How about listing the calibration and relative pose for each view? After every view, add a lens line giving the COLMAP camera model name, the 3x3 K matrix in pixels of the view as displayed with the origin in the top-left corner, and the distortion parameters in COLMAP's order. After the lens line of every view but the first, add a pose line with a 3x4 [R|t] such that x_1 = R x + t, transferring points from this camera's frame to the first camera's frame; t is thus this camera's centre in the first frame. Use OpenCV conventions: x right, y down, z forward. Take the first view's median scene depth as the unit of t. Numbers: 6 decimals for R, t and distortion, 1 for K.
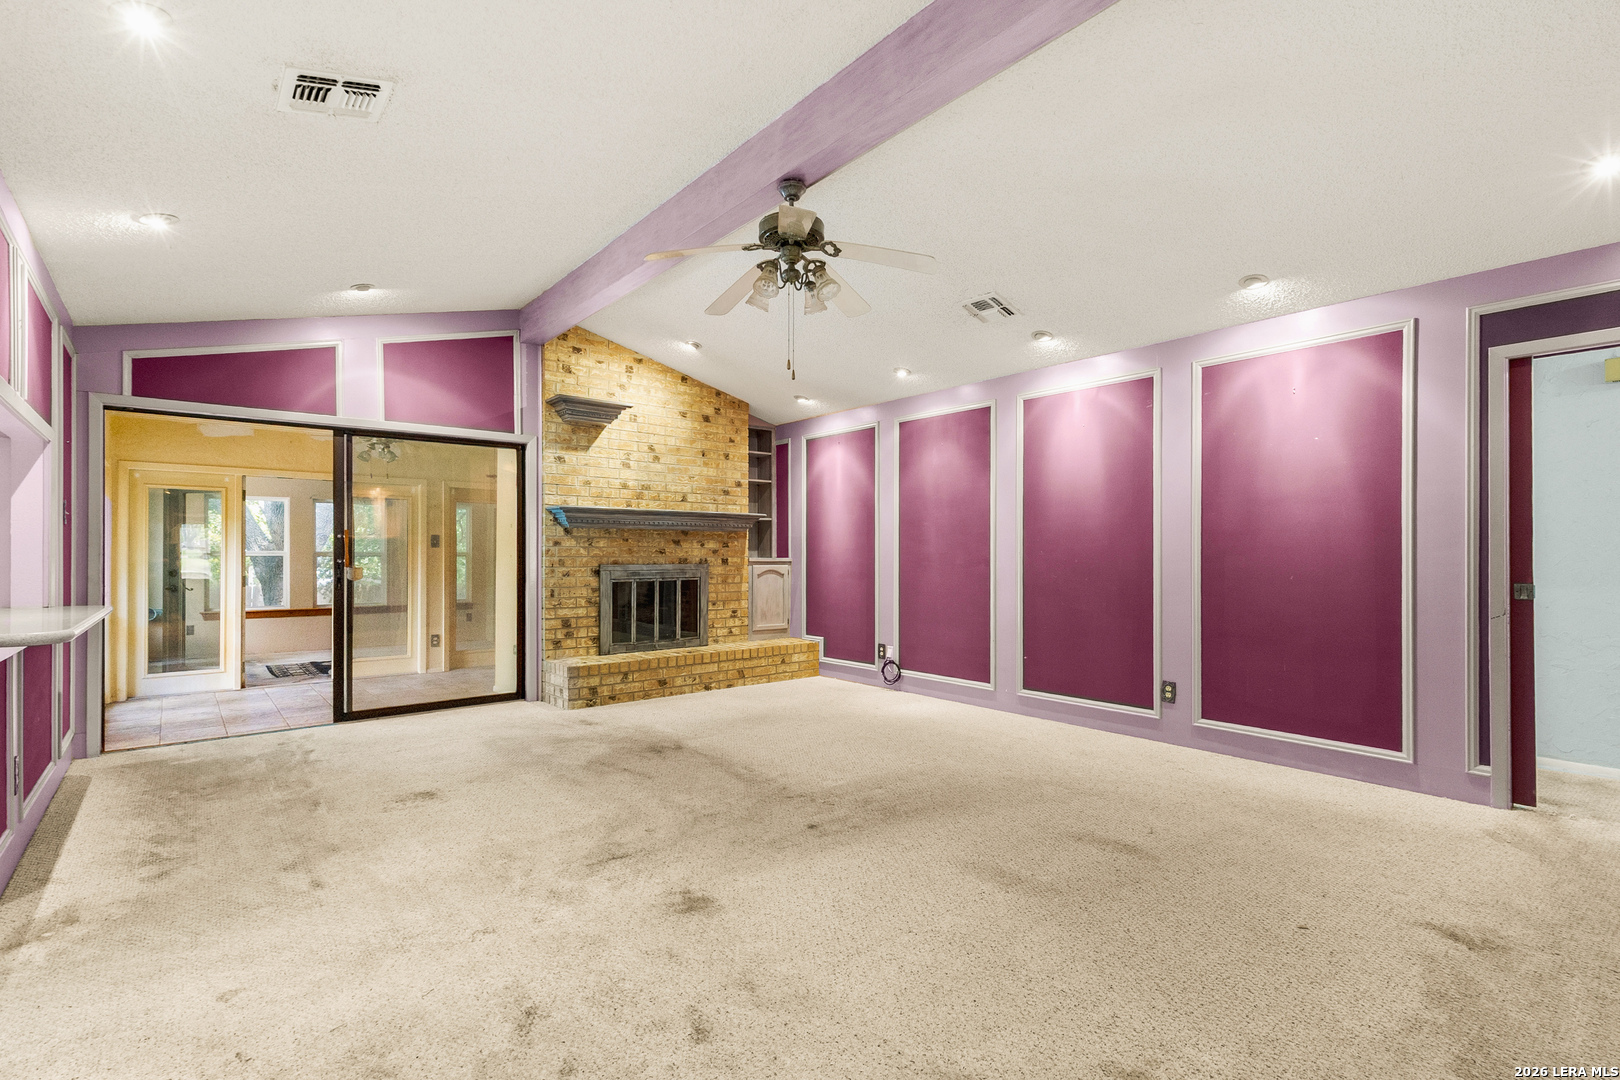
lens RADIAL K [[772.2, 0, 810.0], [0, 772.2, 540.0], [0, 0, 1]] dist [0.002696, 0.000407]
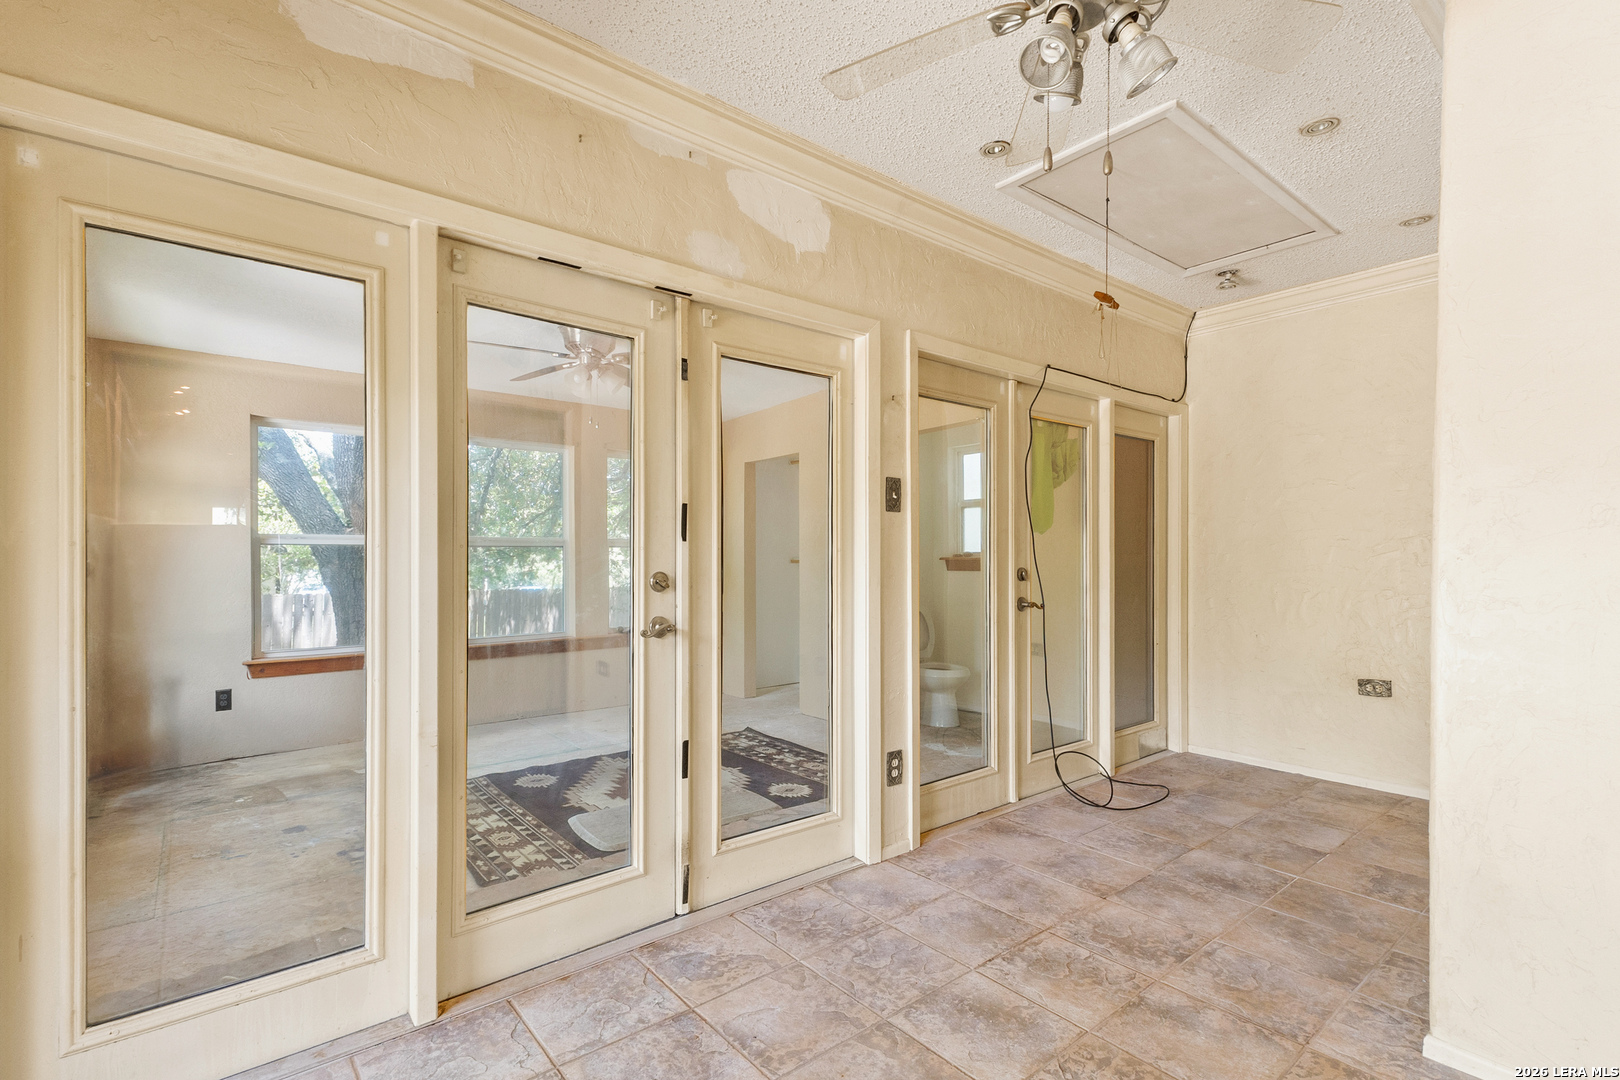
lens RADIAL K [[772.2, 0, 810.0], [0, 772.2, 540.0], [0, 0, 1]] dist [0.002696, 0.000407]
pose [[0.999955, -0.001887, -0.009294, -0.521024], [0.002008, 0.999914, 0.012962, 0.017247], [0.009268, -0.012980, 0.999873, 0.632972]]
